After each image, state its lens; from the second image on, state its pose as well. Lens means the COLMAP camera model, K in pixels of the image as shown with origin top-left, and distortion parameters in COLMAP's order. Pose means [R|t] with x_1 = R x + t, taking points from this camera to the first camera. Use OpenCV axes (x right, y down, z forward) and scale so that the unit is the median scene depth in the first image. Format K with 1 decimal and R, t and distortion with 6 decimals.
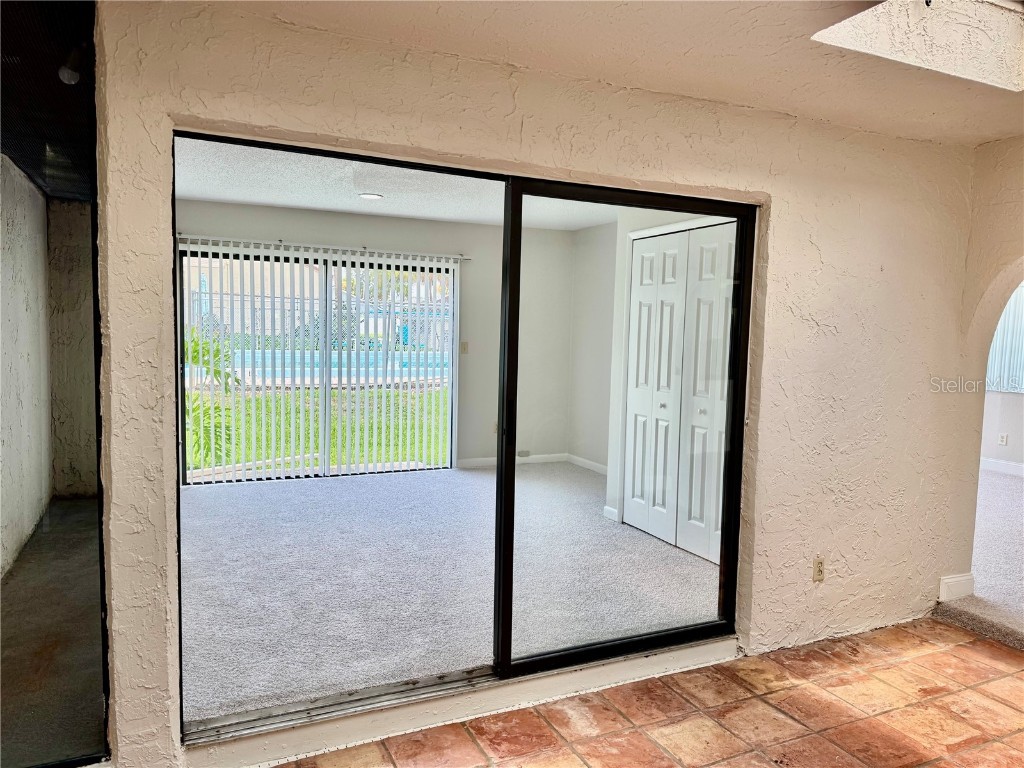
lens RADIAL K [[722.1, 0, 513.9], [0, 722.1, 386.7], [0, 0, 1]] dist [-0.004458, -0.006254]
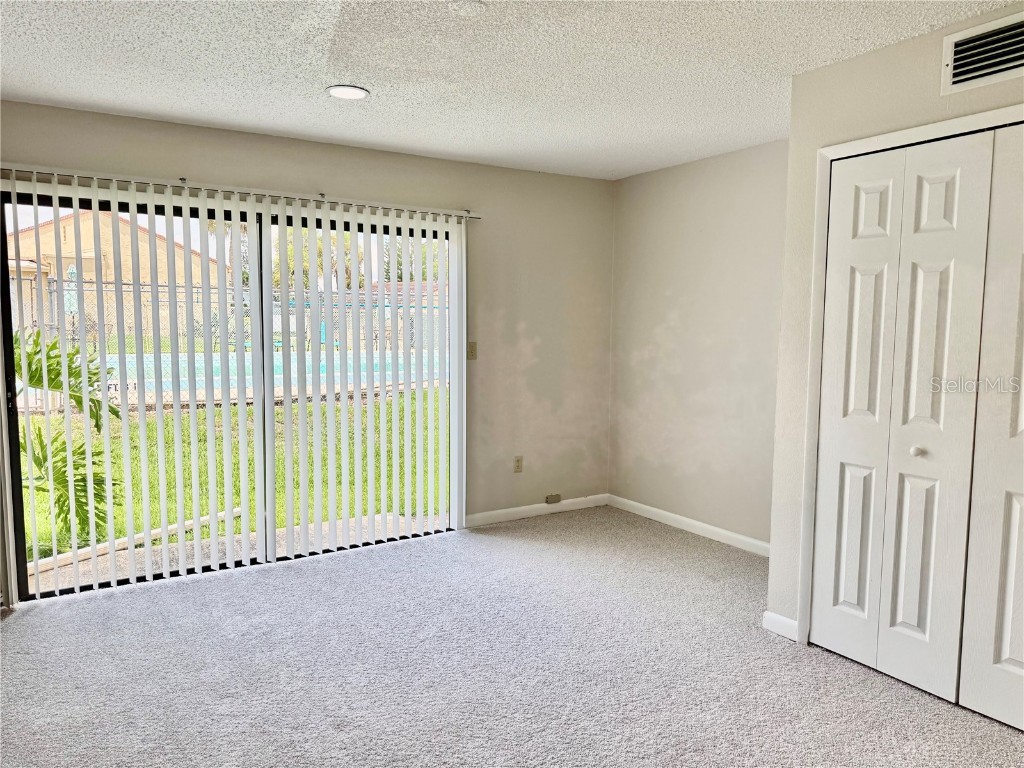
lens RADIAL K [[722.1, 0, 509.0], [0, 722.1, 387.9], [0, 0, 1]] dist [-0.004458, -0.006254]
pose [[0.991684, -0.029929, 0.125166, -0.140641], [0.028710, 0.999521, 0.011530, -0.030878], [-0.125452, -0.007841, 0.992069, 0.388098]]
